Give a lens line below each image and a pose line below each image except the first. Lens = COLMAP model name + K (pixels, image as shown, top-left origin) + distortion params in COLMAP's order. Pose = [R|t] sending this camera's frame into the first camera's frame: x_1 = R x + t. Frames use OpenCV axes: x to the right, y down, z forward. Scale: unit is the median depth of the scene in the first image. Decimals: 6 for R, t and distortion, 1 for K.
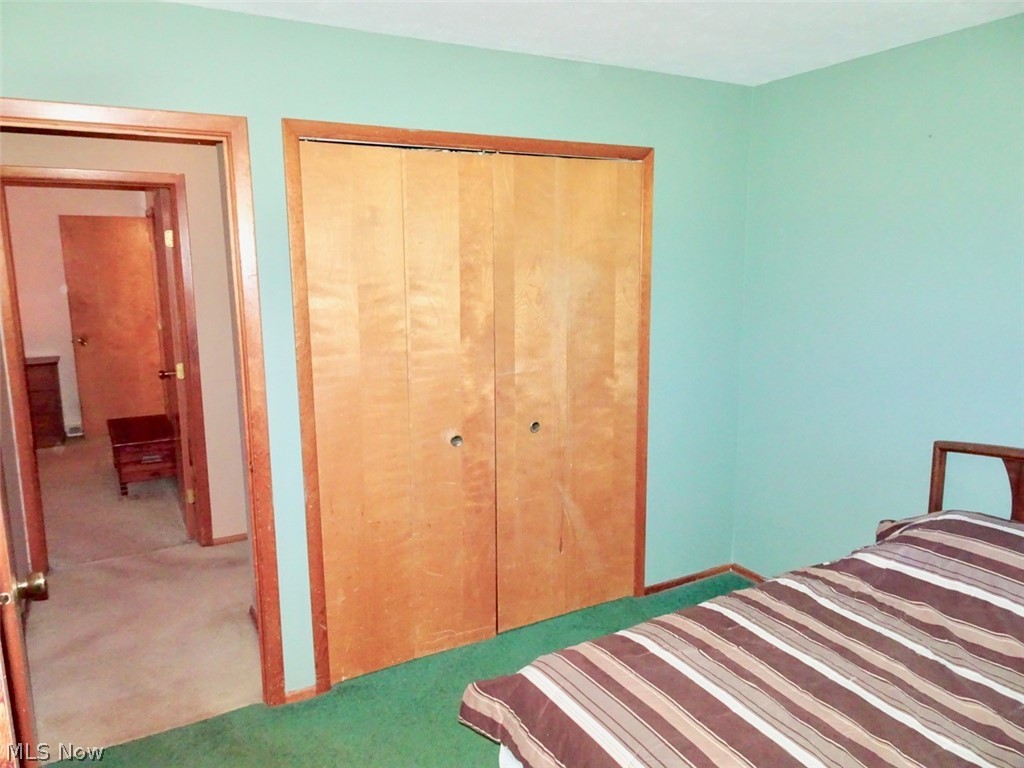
lens RADIAL K [[728.2, 0, 514.8], [0, 728.2, 382.2], [0, 0, 1]] dist [0.006445, -0.002779]
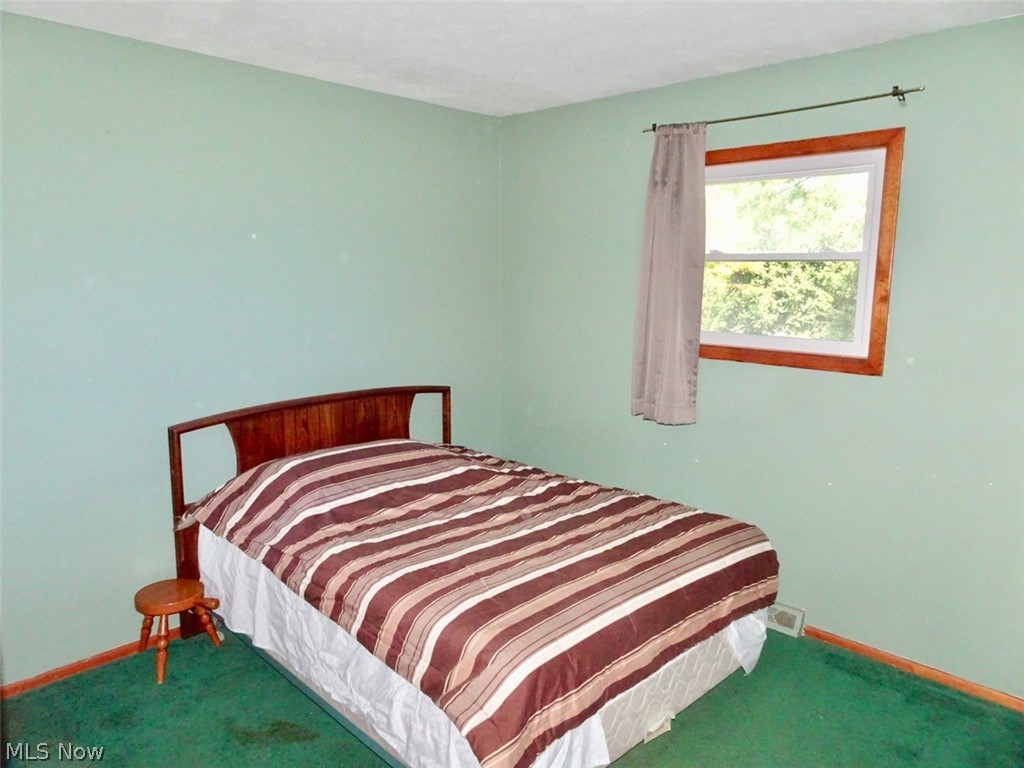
lens RADIAL K [[728.2, 0, 512.4], [0, 728.2, 388.3], [0, 0, 1]] dist [0.006445, -0.002779]
pose [[-0.276642, -0.152966, 0.948720, -0.819418], [0.151605, 0.967940, 0.200272, -0.164332], [-0.948939, 0.199235, -0.244582, 1.123282]]
